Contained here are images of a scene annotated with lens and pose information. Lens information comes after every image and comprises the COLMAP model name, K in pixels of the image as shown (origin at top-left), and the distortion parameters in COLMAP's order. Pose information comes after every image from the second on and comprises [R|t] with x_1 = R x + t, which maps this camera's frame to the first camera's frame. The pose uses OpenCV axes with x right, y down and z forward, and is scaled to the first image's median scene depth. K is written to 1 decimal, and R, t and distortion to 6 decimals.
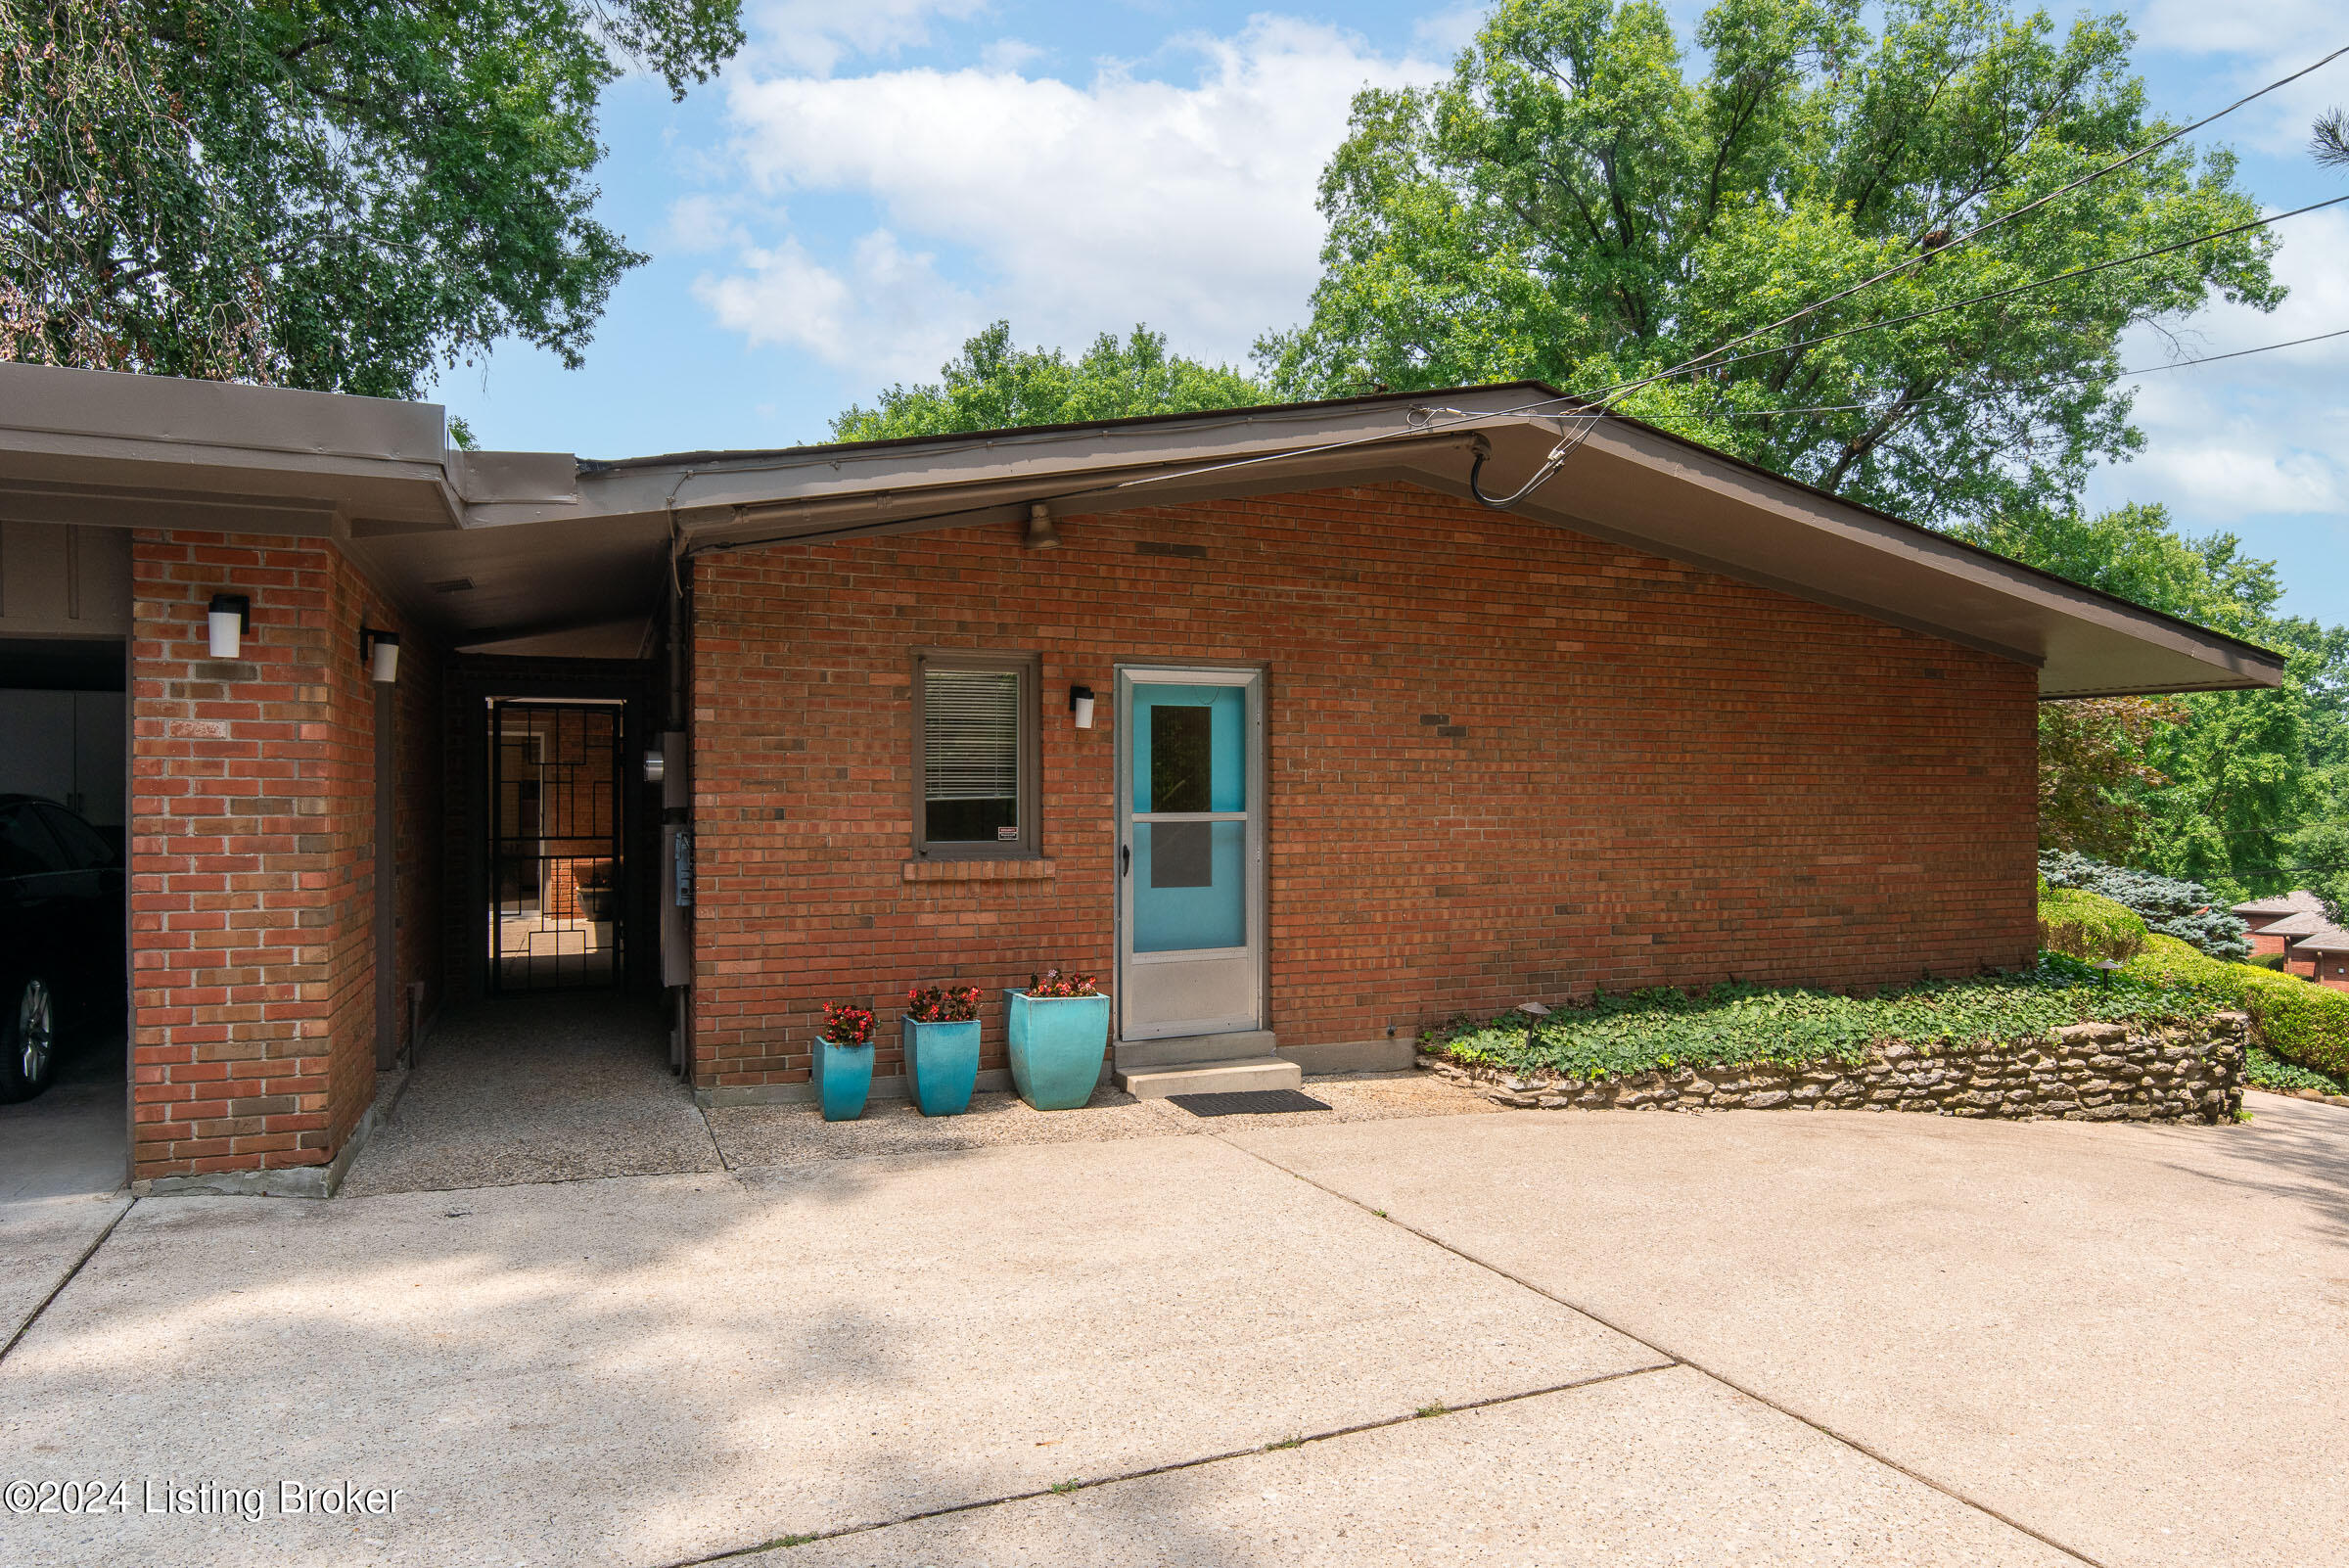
lens RADIAL K [[1428.2, 0, 1174.0], [0, 1428.2, 816.9], [0, 0, 1]] dist [0.002764, -0.002464]
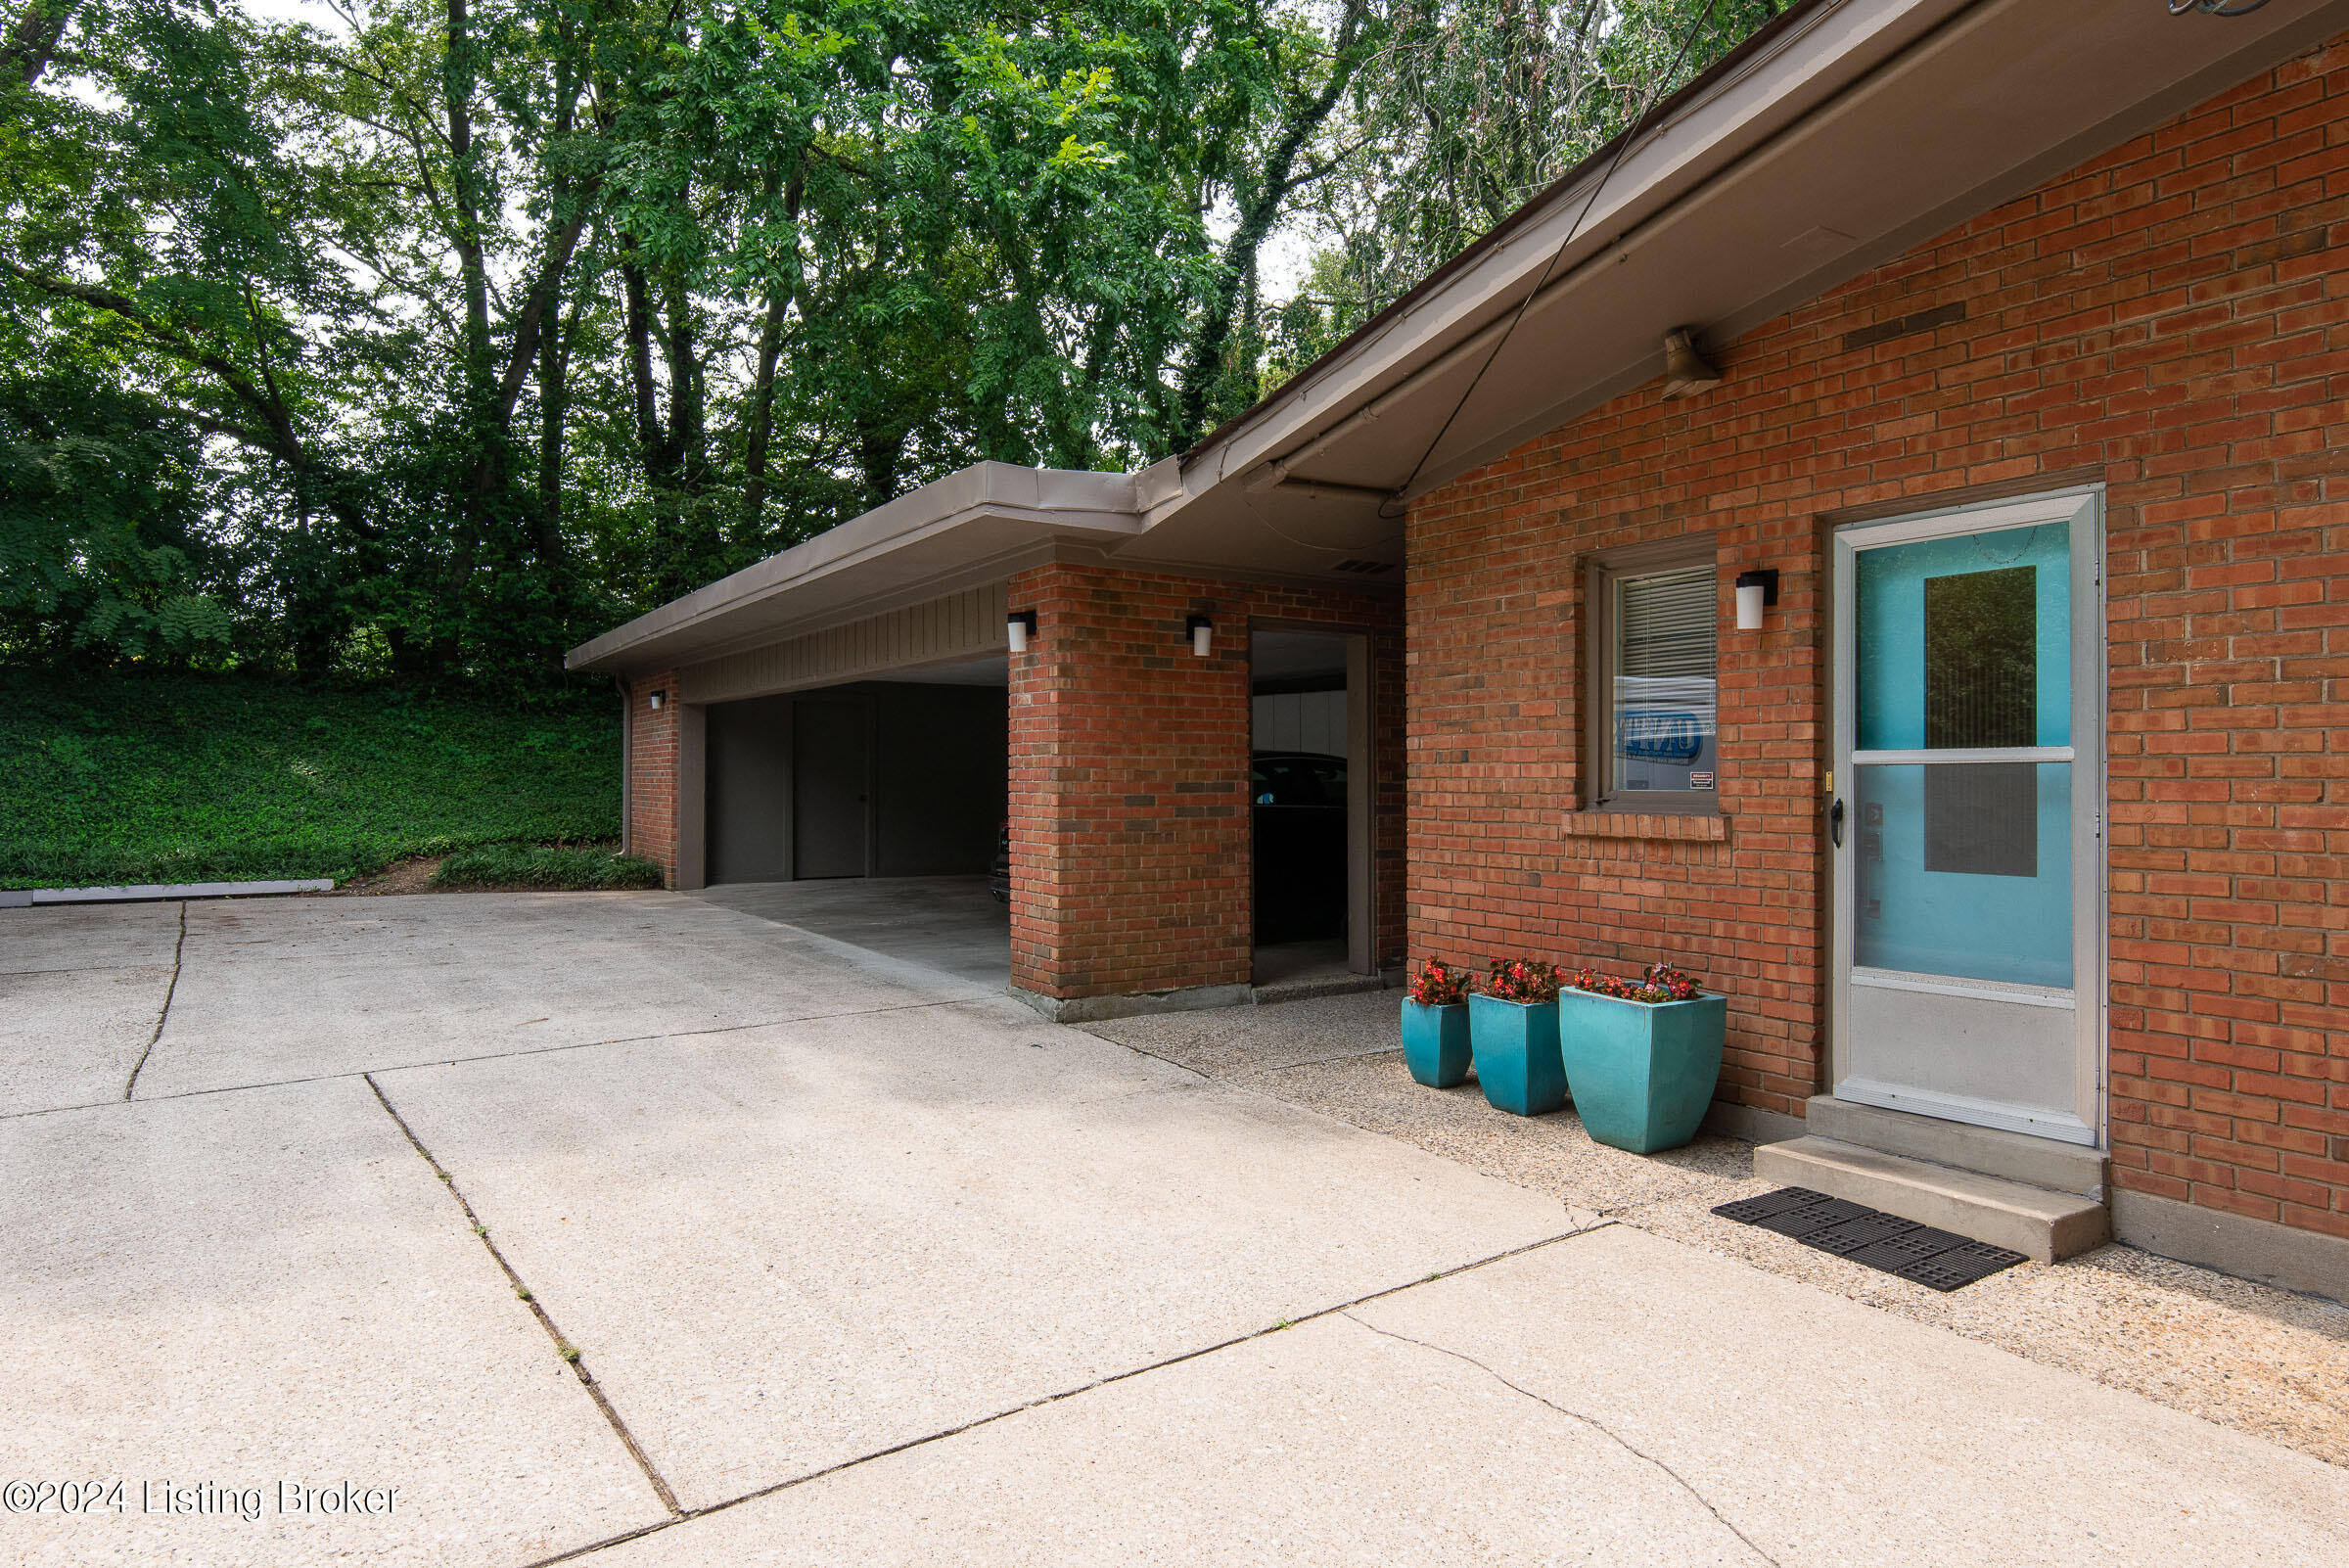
lens RADIAL K [[1428.2, 0, 1177.5], [0, 1428.2, 778.9], [0, 0, 1]] dist [0.002764, -0.002464]
pose [[0.164093, -0.001333, -0.986444, 0.634695], [-0.015670, 0.999869, -0.003957, 0.019909], [0.986320, 0.016107, 0.164051, 0.665999]]
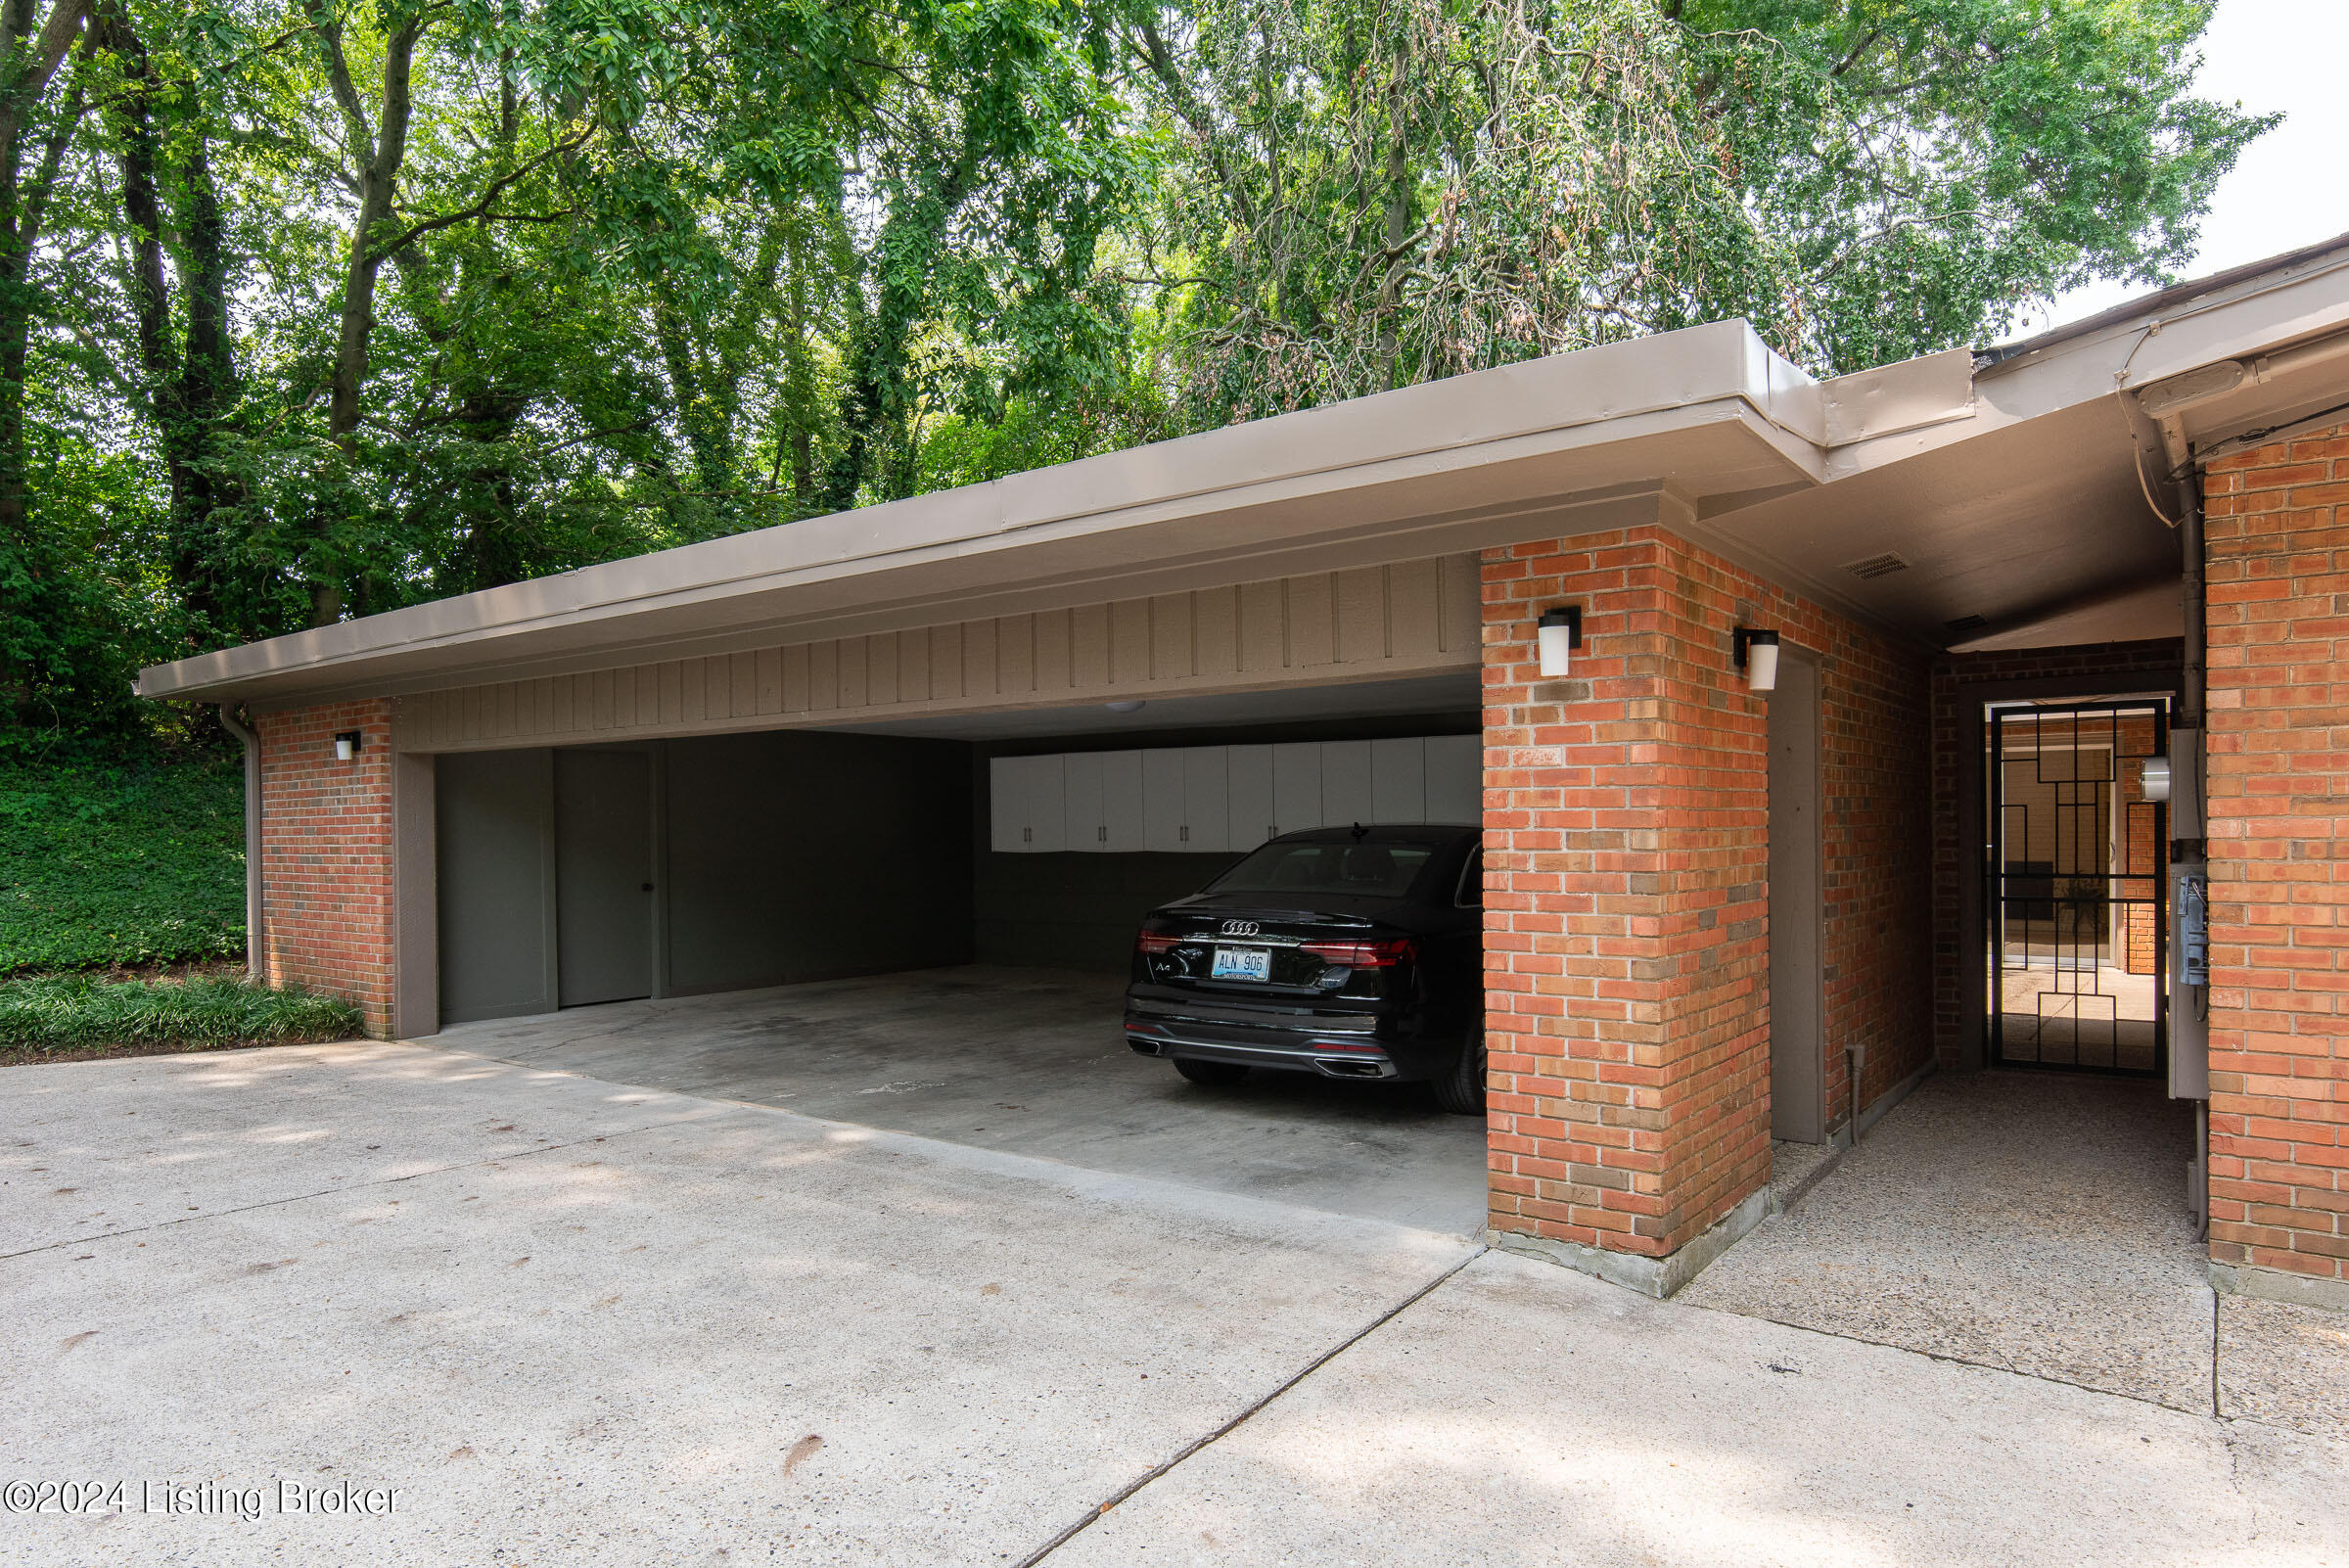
lens RADIAL K [[1428.2, 0, 1191.2], [0, 1428.2, 847.0], [0, 0, 1]] dist [0.002764, -0.002464]
pose [[0.505382, 0.004568, -0.862884, 0.001059], [-0.002251, 0.999990, 0.003975, -0.004588], [0.862893, -0.000067, 0.505387, 0.250462]]
